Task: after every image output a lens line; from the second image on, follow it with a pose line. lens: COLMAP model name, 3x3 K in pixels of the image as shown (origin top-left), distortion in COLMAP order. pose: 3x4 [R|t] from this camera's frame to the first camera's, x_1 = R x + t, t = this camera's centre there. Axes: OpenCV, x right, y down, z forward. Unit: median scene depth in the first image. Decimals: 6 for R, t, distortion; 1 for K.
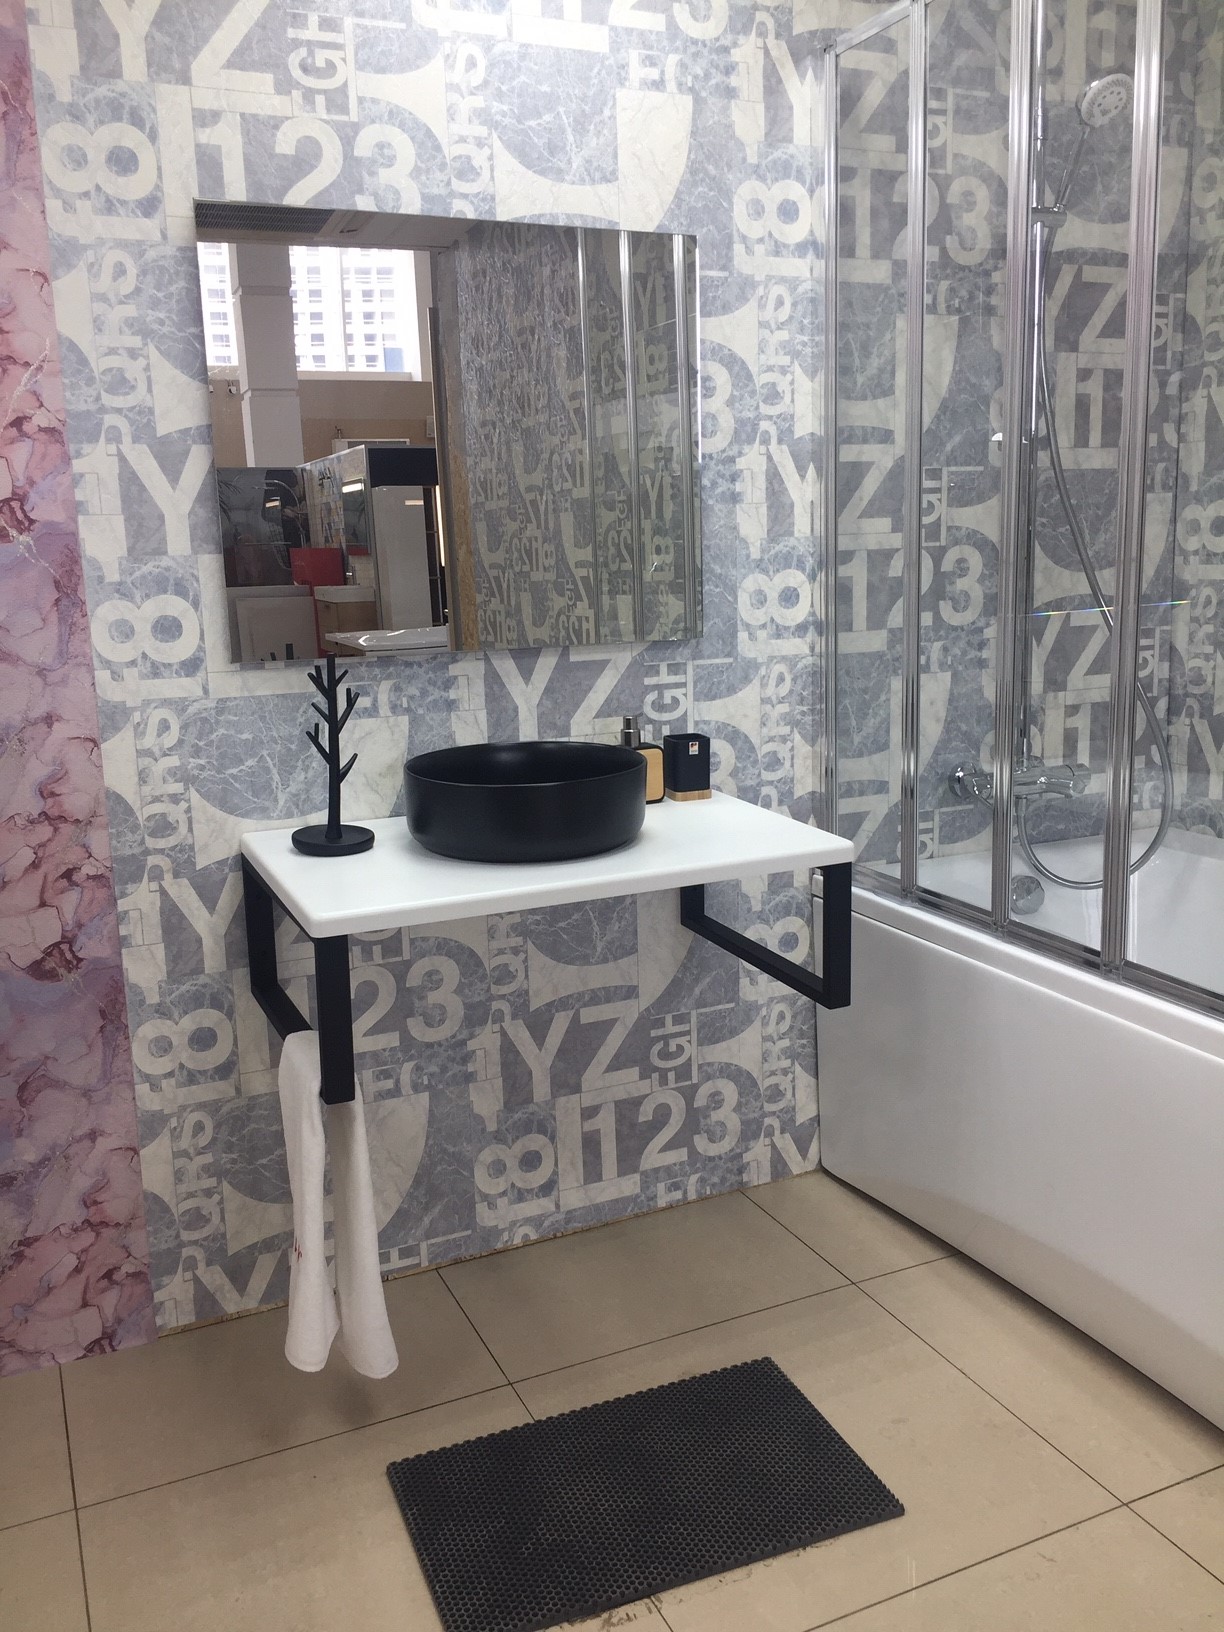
lens RADIAL K [[1397.3, 0, 615.7], [0, 1397.3, 817.5], [0, 0, 1]] dist [0.083882, -0.122392]
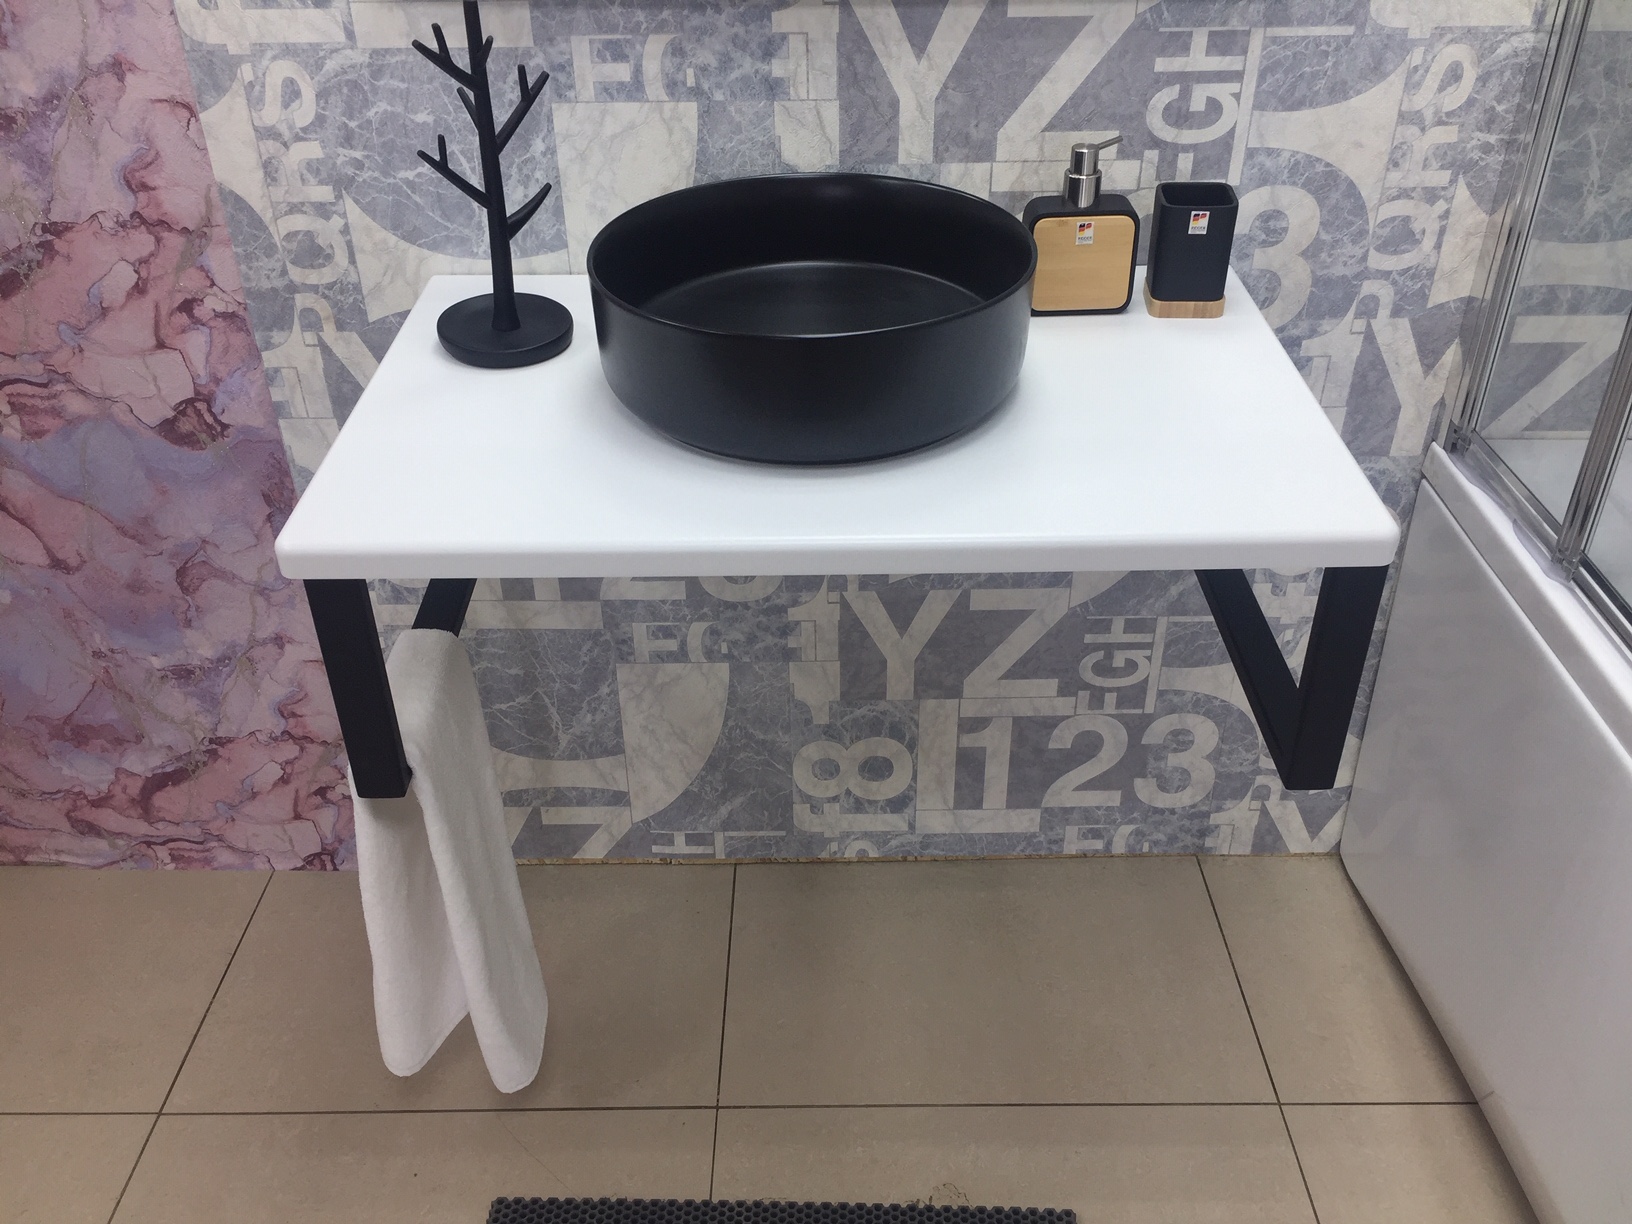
lens RADIAL K [[1397.3, 0, 819.1], [0, 1397.3, 627.9], [0, 0, 1]] dist [0.083882, -0.122392]
pose [[0.909436, 0.246550, -0.334873, 0.136347], [-0.095064, 0.907222, 0.409769, -0.110840], [0.404833, -0.340824, 0.848498, 0.419540]]
